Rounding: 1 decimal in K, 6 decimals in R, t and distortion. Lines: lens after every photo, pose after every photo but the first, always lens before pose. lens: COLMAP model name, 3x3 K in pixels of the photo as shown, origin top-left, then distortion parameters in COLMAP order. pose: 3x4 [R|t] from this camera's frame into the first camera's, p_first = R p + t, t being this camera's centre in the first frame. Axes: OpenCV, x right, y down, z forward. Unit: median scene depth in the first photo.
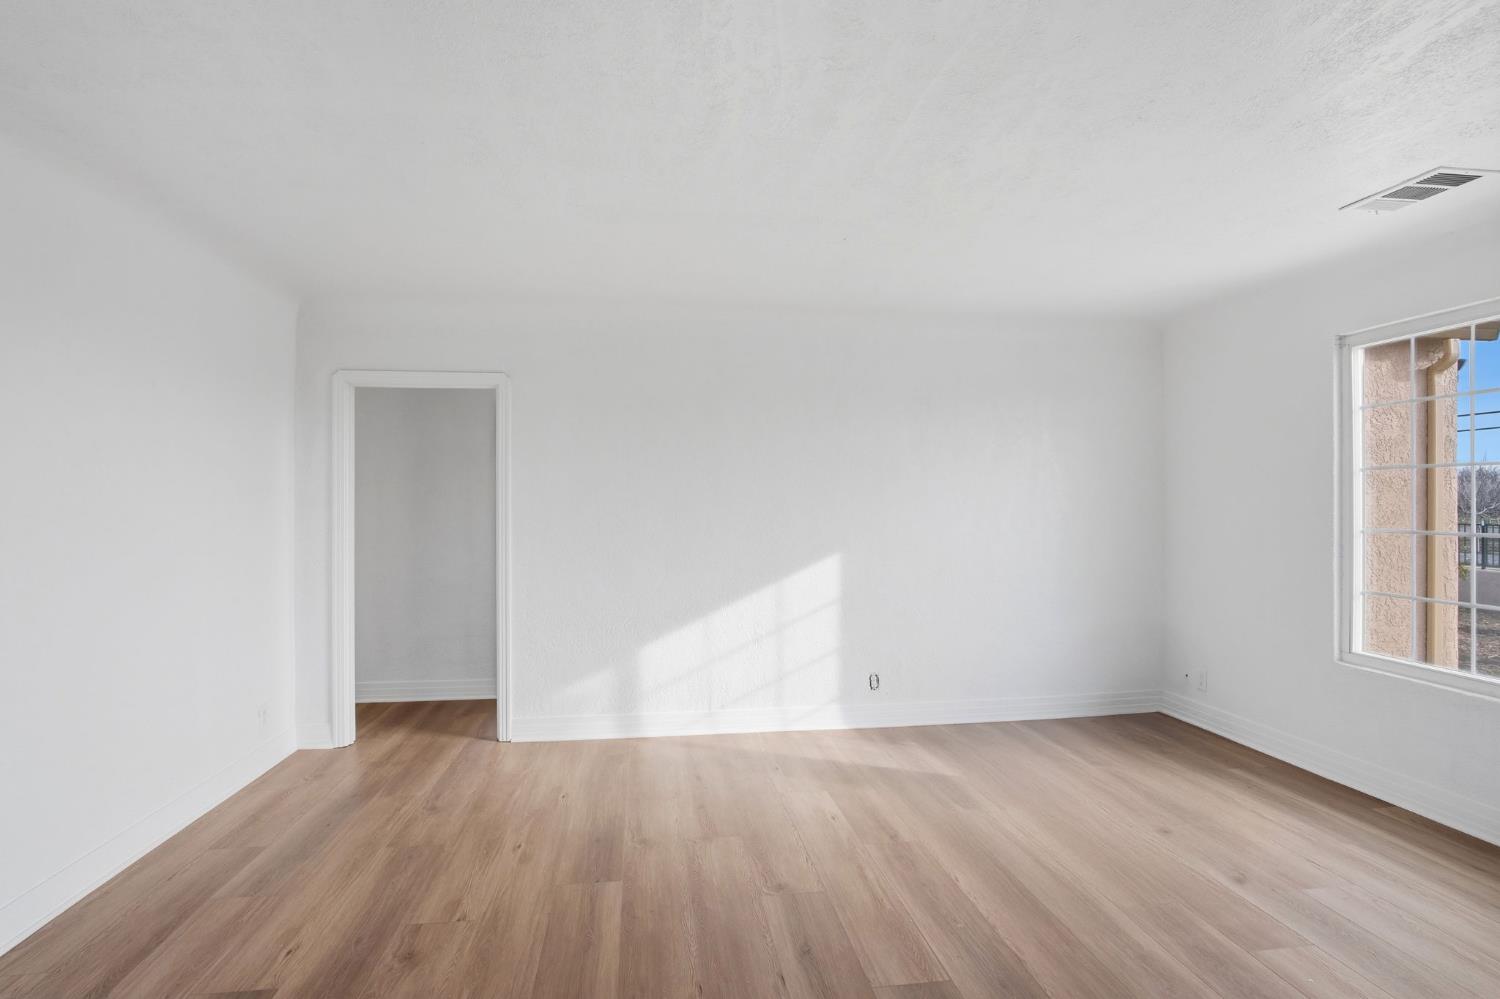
lens RADIAL K [[809.3, 0, 749.3], [0, 809.3, 494.1], [0, 0, 1]] dist [-0.025161, 0.000740]
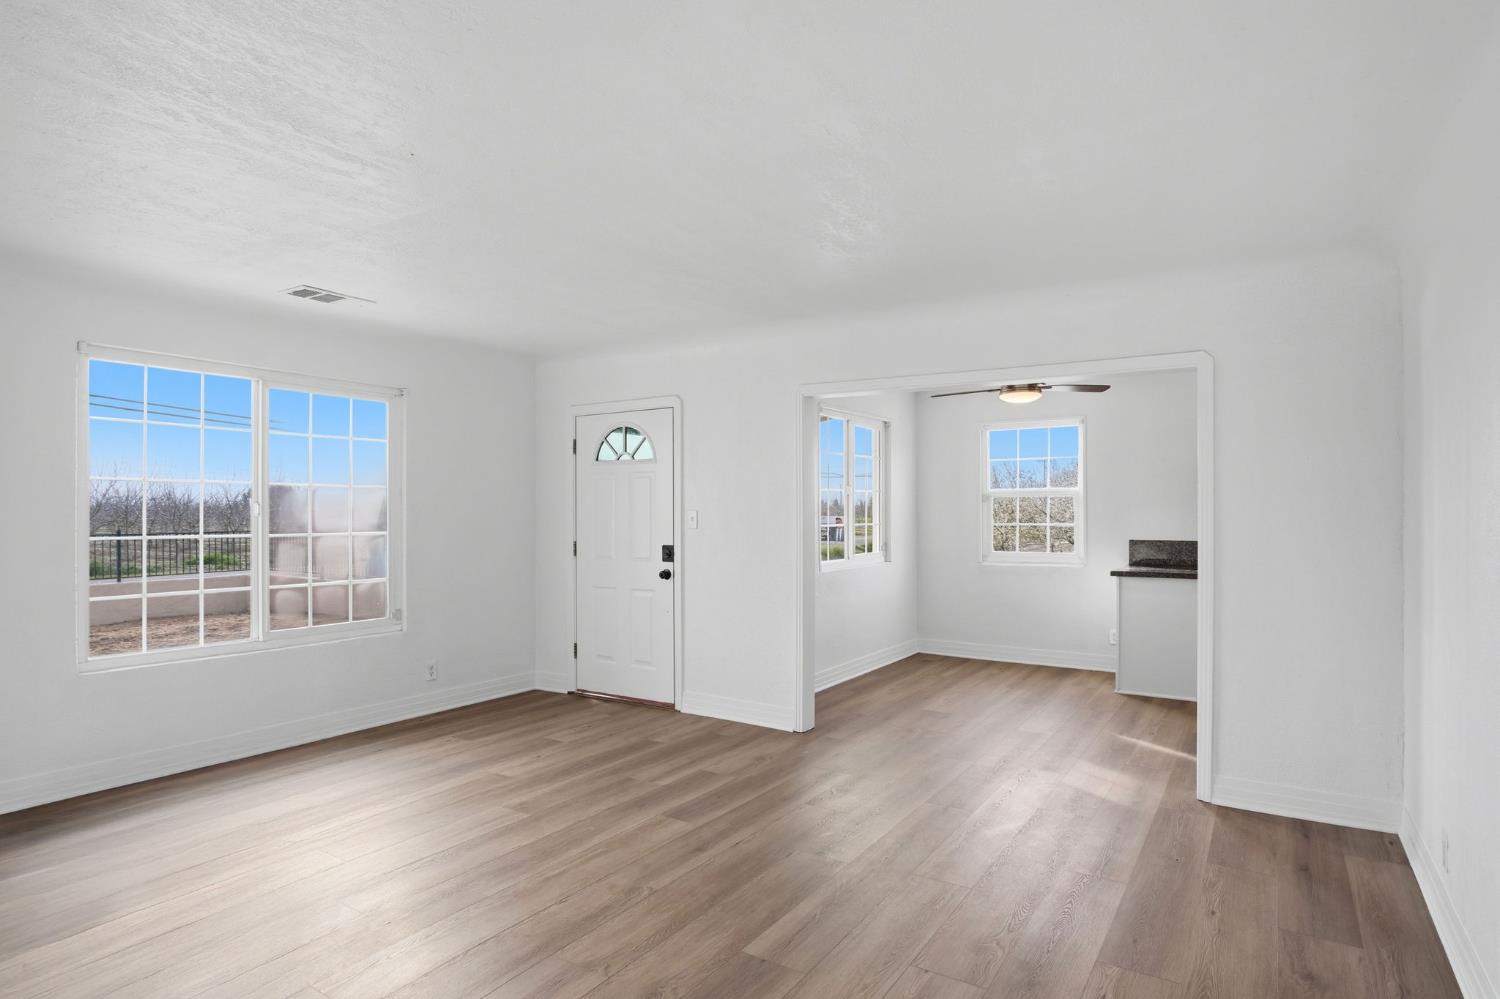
lens RADIAL K [[809.3, 0, 750.0], [0, 809.3, 499.5], [0, 0, 1]] dist [-0.052713, -0.000267]
pose [[-0.747889, 0.006558, 0.663791, -0.747993], [-0.002517, 0.999916, -0.012715, 0.007240], [-0.663818, -0.011180, -0.747810, 1.666130]]
